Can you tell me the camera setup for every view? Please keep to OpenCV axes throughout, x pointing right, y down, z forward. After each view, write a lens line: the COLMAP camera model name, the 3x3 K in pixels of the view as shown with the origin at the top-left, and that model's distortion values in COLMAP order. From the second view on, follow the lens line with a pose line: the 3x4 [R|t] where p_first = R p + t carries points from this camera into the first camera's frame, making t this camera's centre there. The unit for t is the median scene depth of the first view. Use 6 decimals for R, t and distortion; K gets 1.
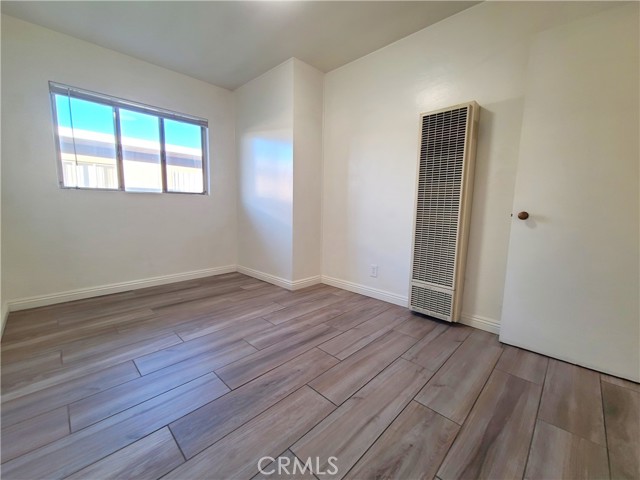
lens RADIAL K [[269.5, 0, 324.1], [0, 269.5, 239.4], [0, 0, 1]] dist [0.001140, -0.000437]
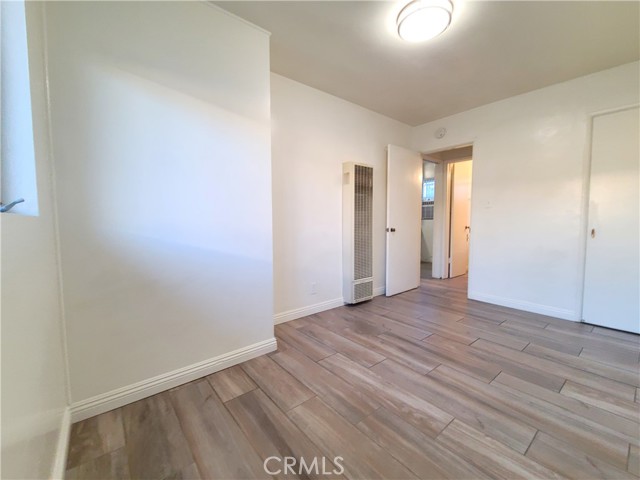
lens RADIAL K [[269.5, 0, 321.1], [0, 269.5, 238.2], [0, 0, 1]] dist [0.001140, -0.000437]
pose [[0.117624, -0.089212, 0.989043, -1.056039], [0.132422, 0.988471, 0.073412, -0.191795], [-0.984189, 0.122336, 0.128082, 1.003840]]
